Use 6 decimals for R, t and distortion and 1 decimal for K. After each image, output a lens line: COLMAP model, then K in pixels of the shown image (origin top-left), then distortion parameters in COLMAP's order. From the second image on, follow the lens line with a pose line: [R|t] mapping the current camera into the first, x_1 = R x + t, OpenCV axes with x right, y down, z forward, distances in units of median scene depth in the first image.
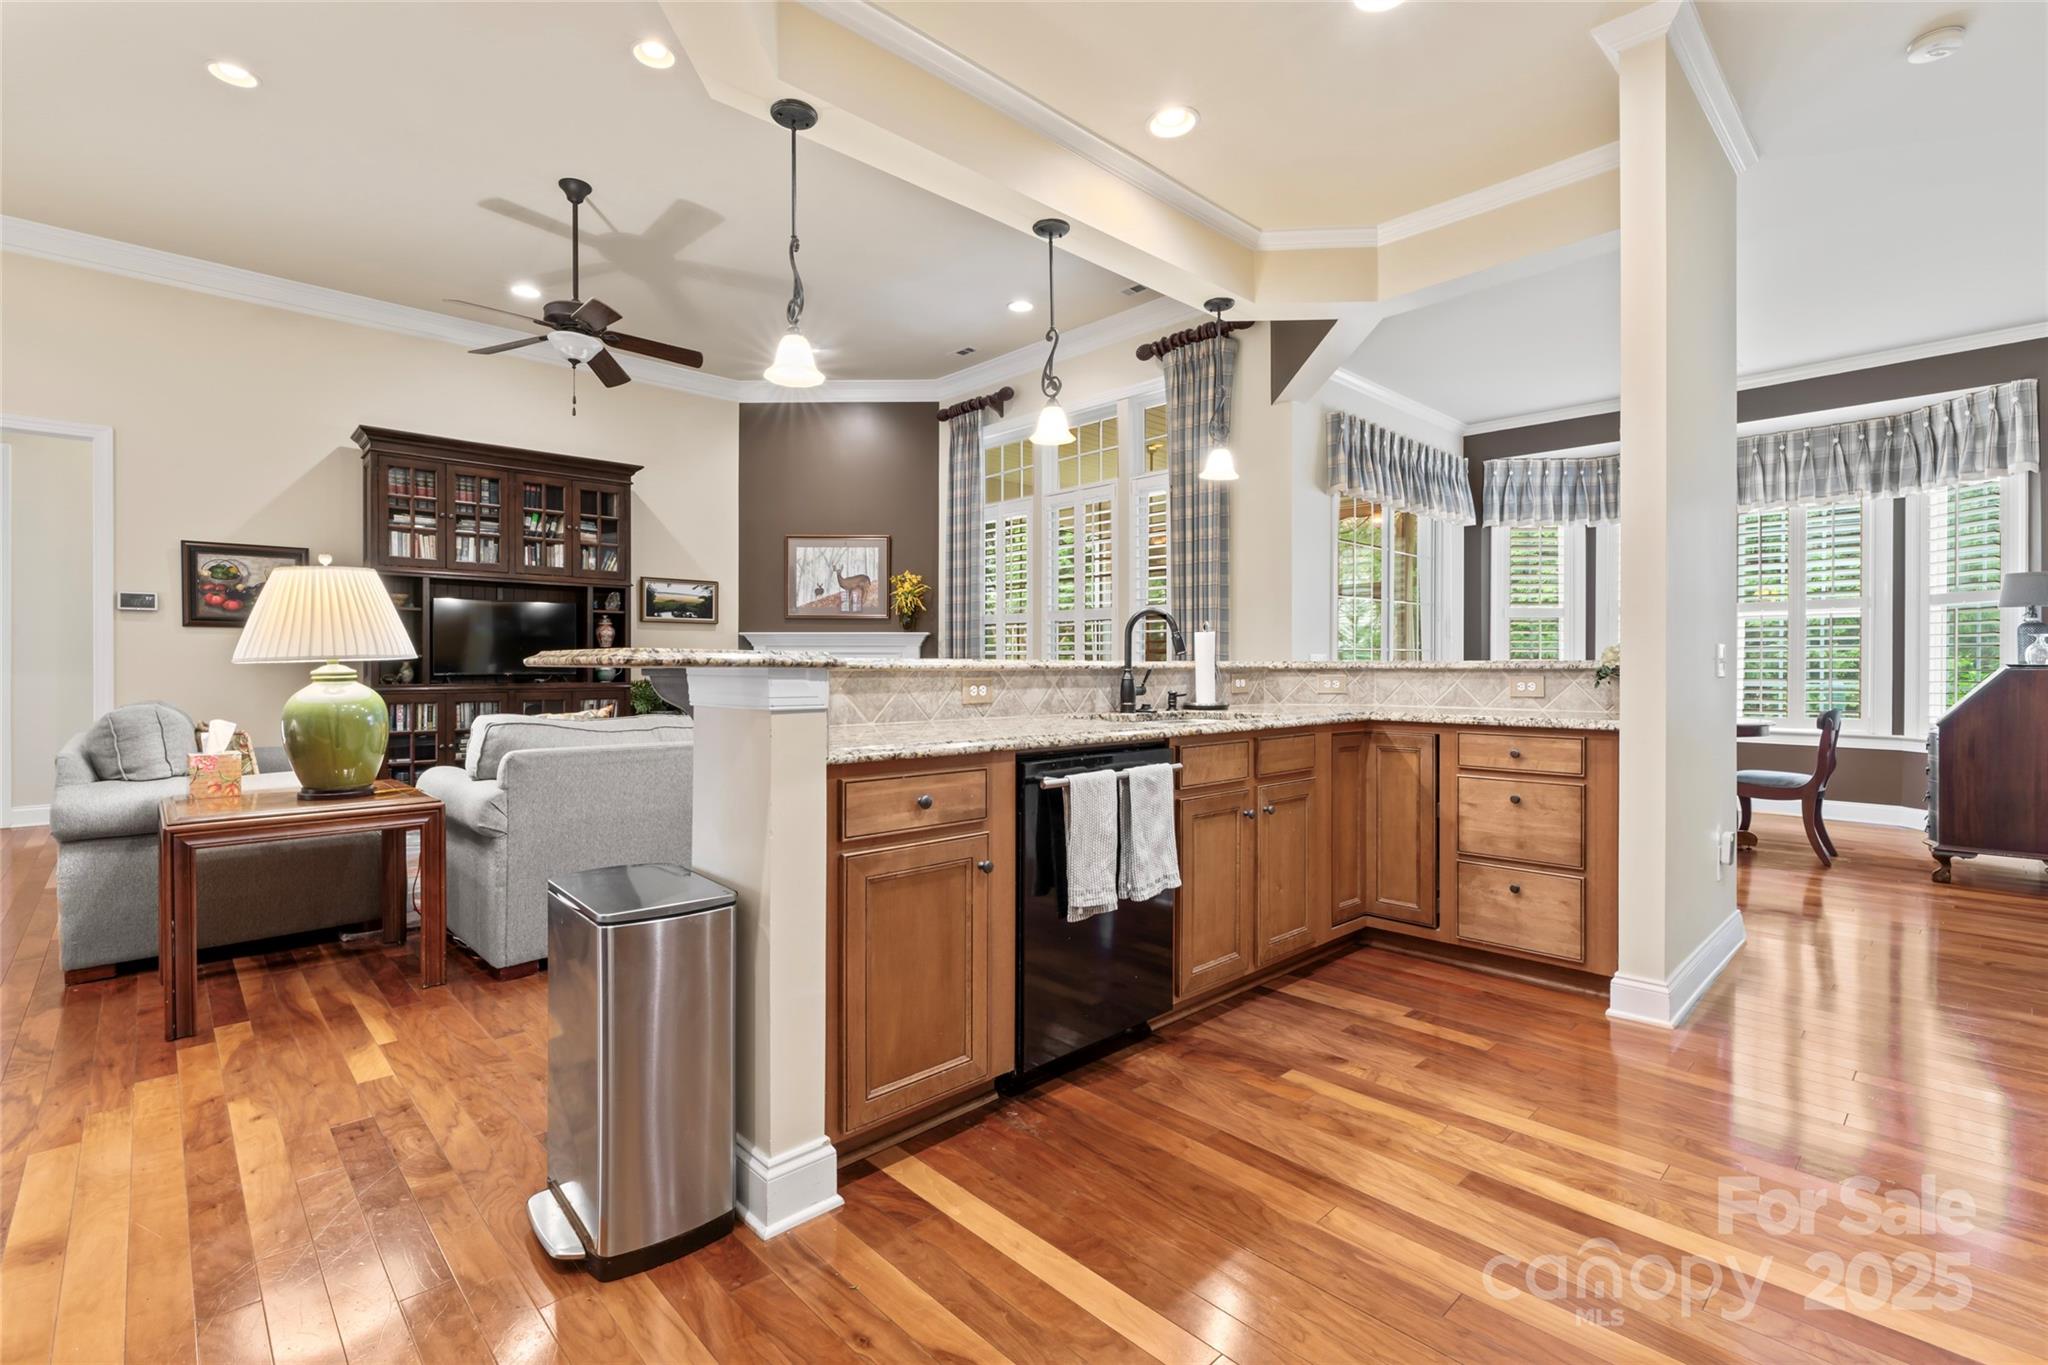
lens RADIAL K [[918.5, 0, 1017.8], [0, 918.5, 670.6], [0, 0, 1]] dist [-0.001631, 0.001017]
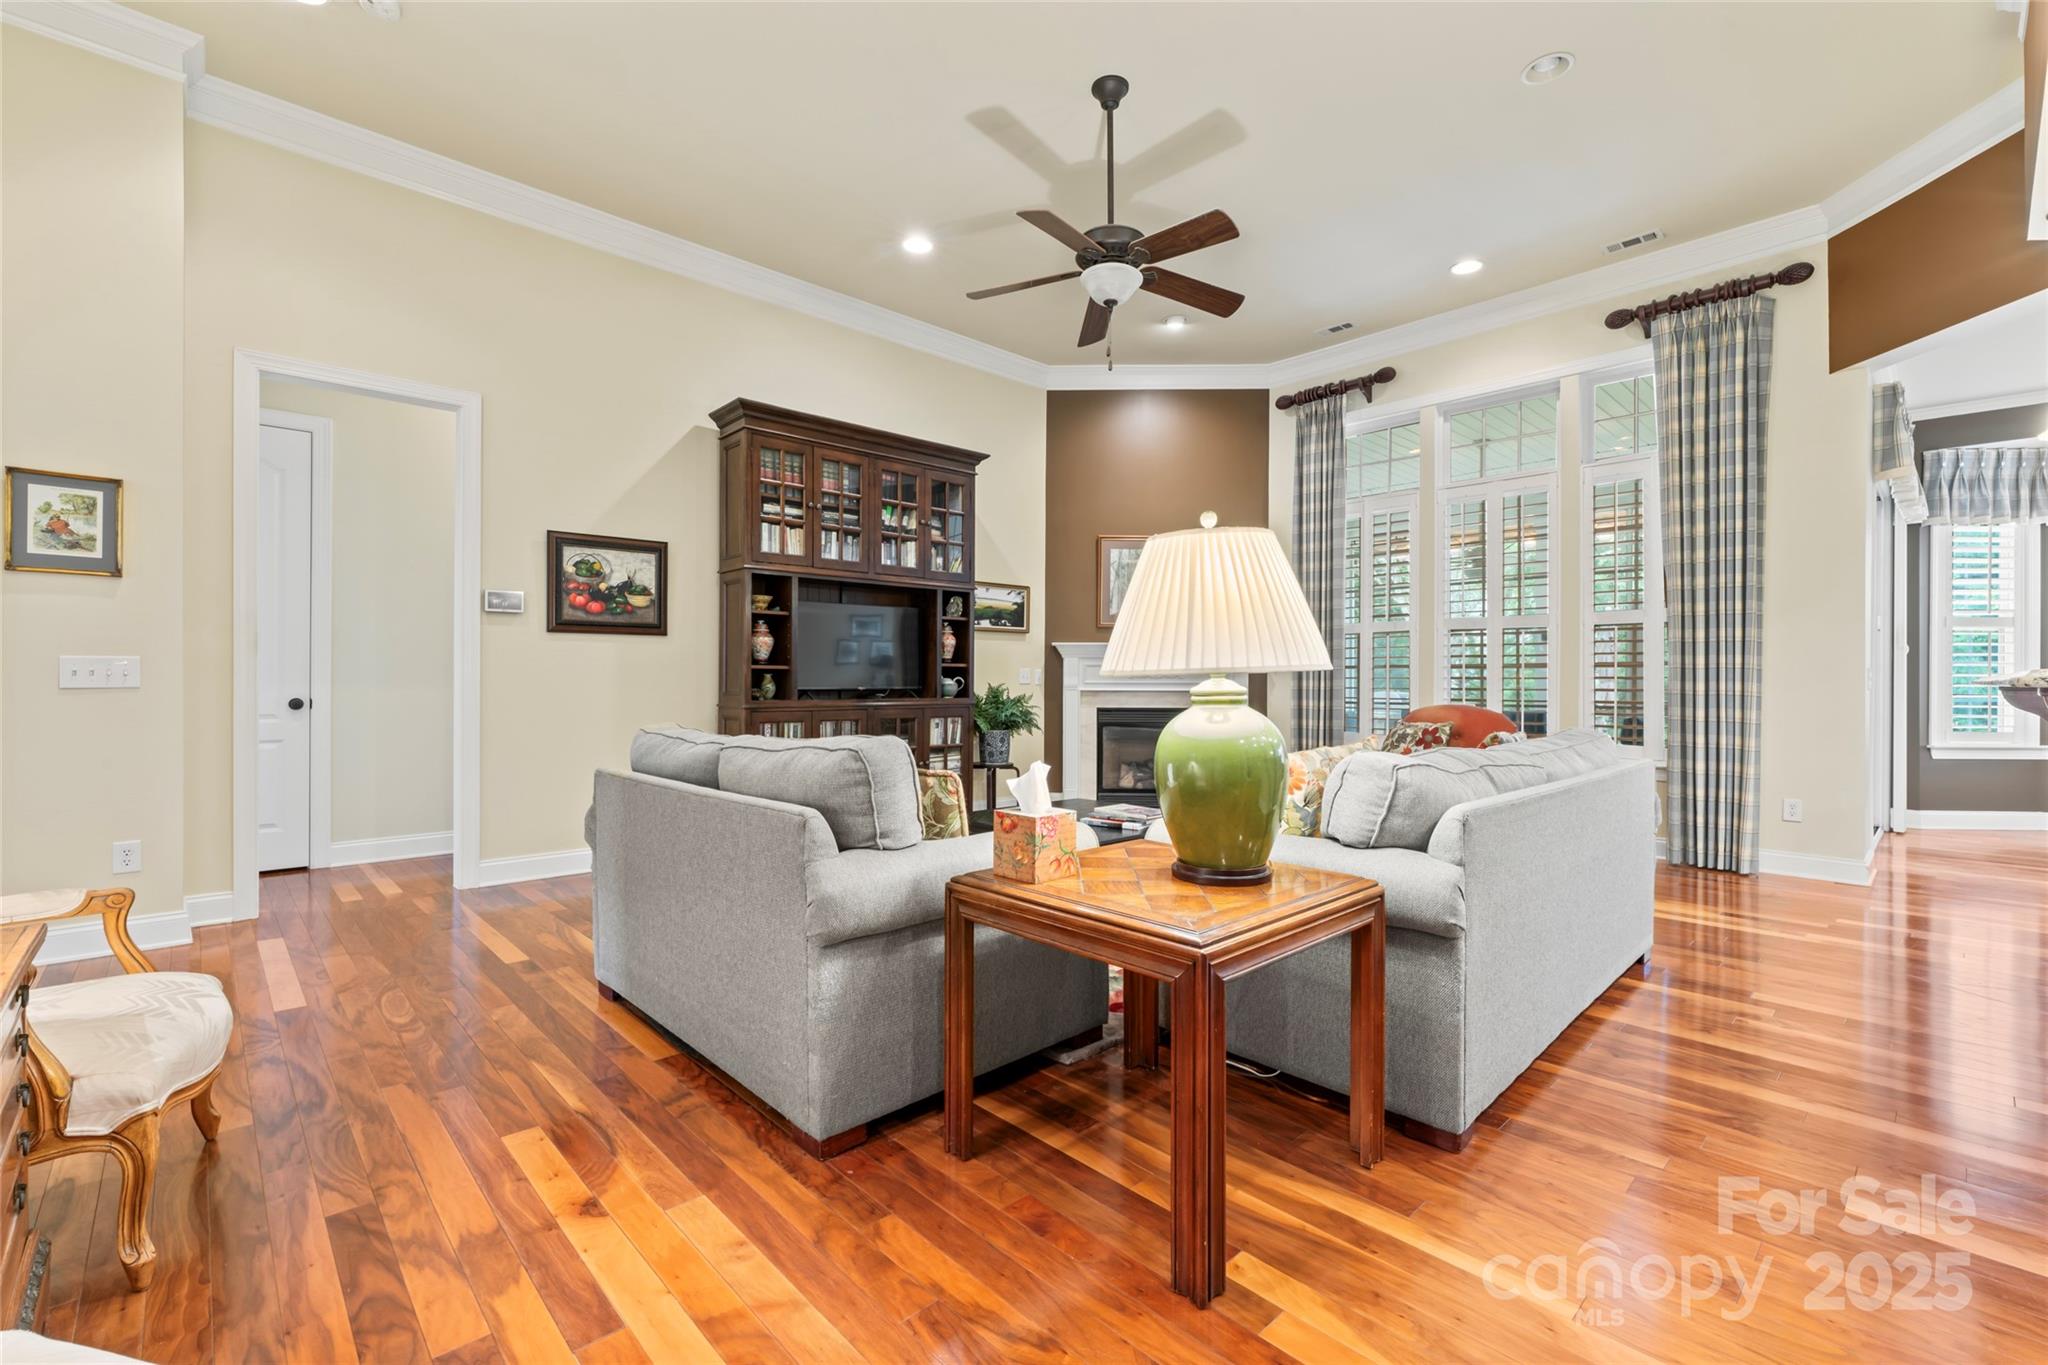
lens RADIAL K [[882.3, 0, 1019.5], [0, 882.3, 680.1], [0, 0, 1]] dist [-0.000183, -0.000504]
pose [[0.999991, 0.002495, -0.003491, -0.432280], [-0.002511, 0.999986, -0.004712, -0.001129], [0.003479, 0.004721, 0.999983, 0.174652]]
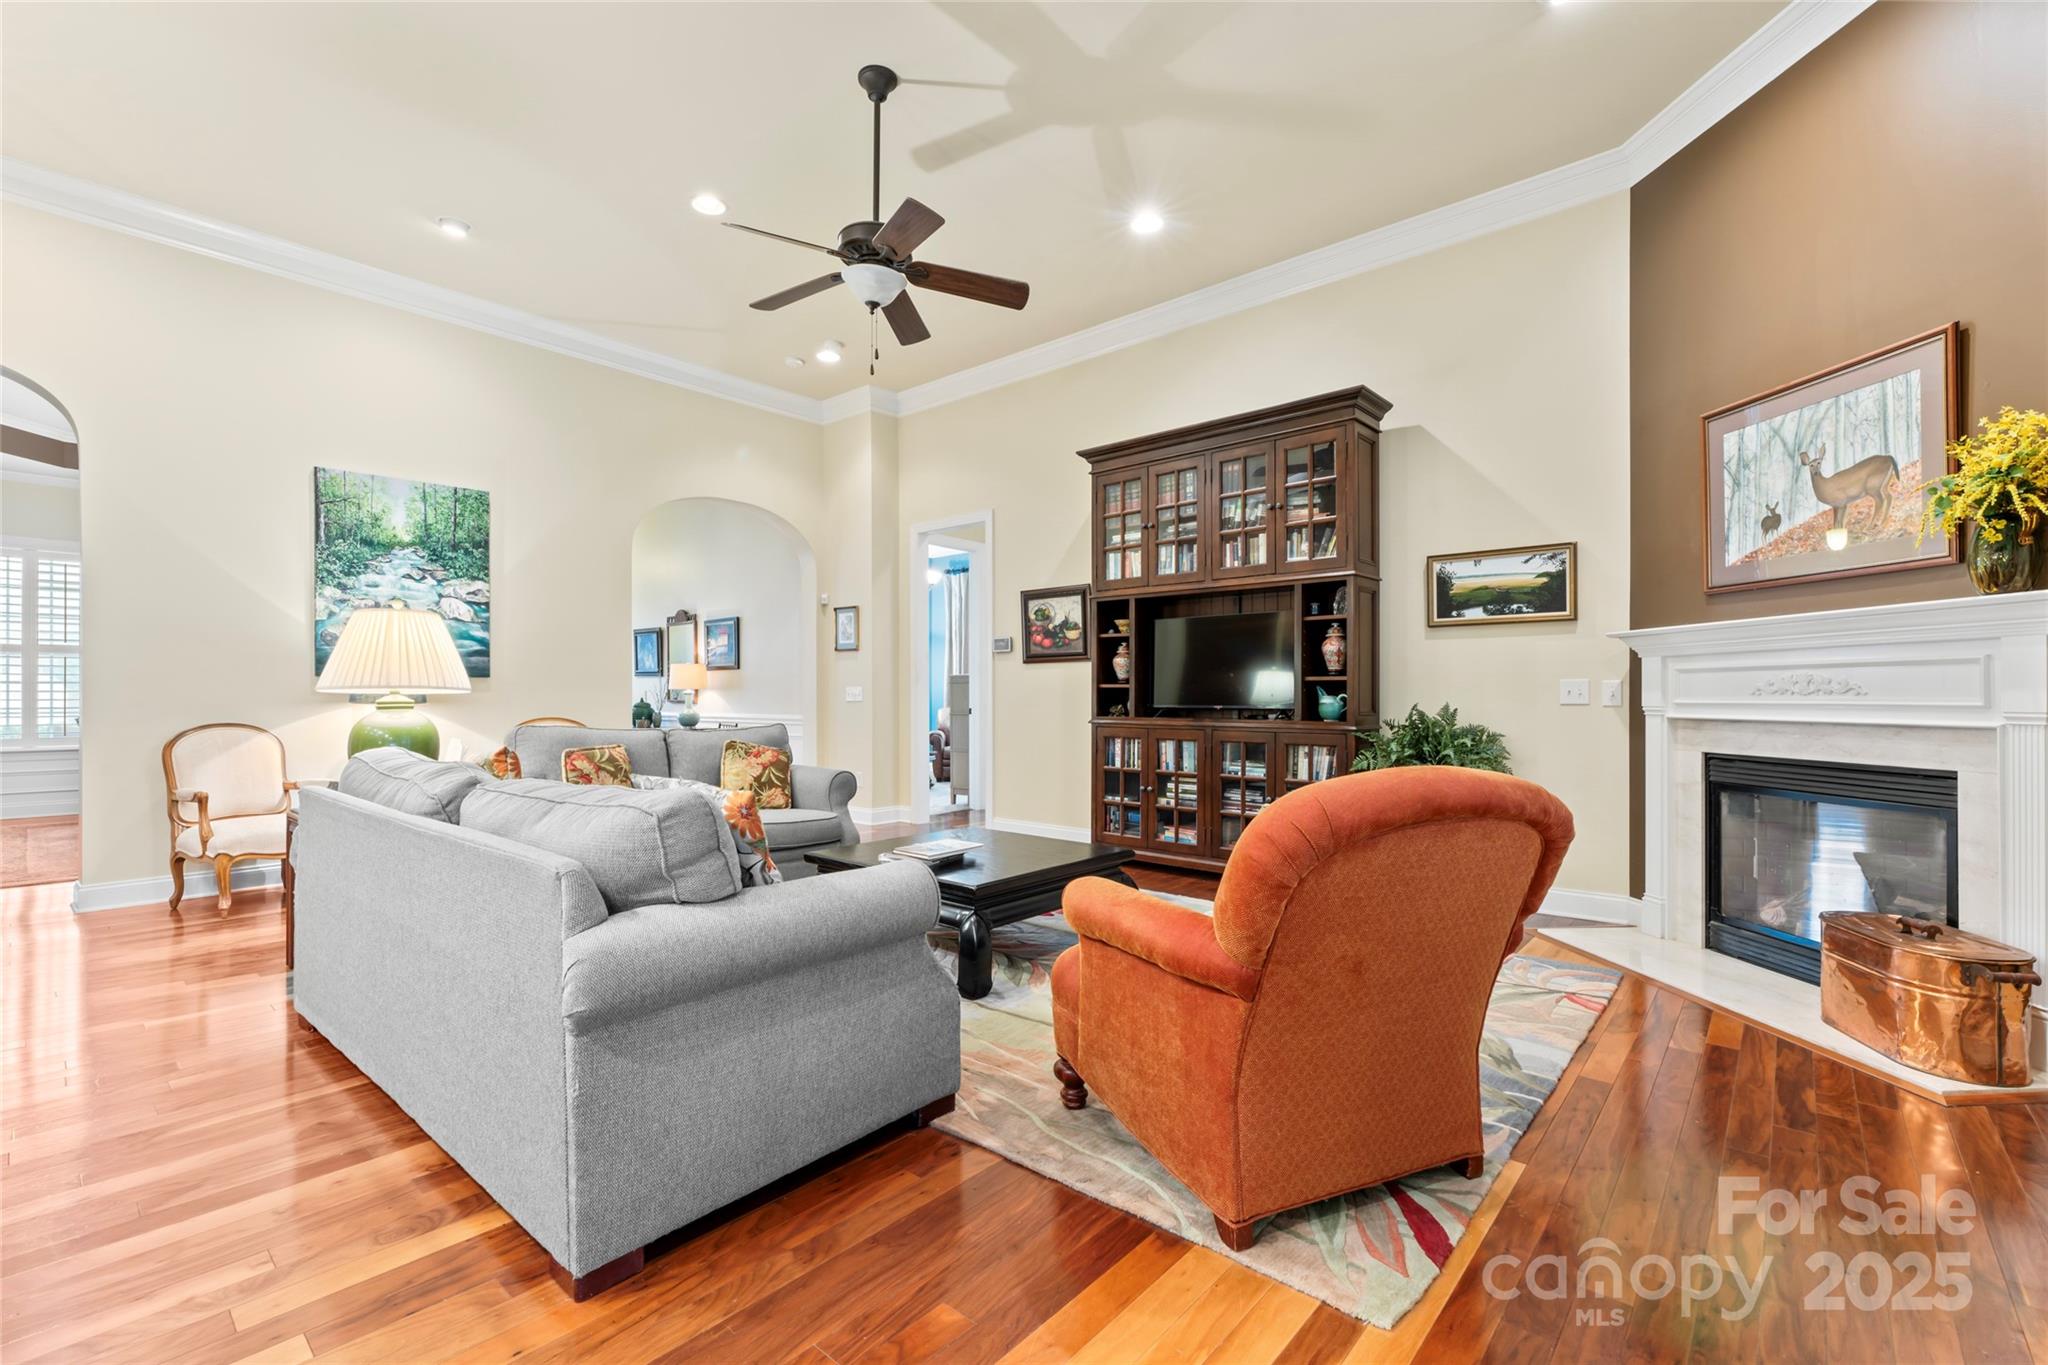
lens RADIAL K [[882.3, 0, 1023.9], [0, 882.3, 702.7], [0, 0, 1]] dist [-0.000183, -0.000504]
pose [[0.093927, 0.006547, -0.995558, 0.207867], [-0.007247, 0.999956, 0.005893, -0.003881], [0.995553, 0.006662, 0.093970, 0.817238]]
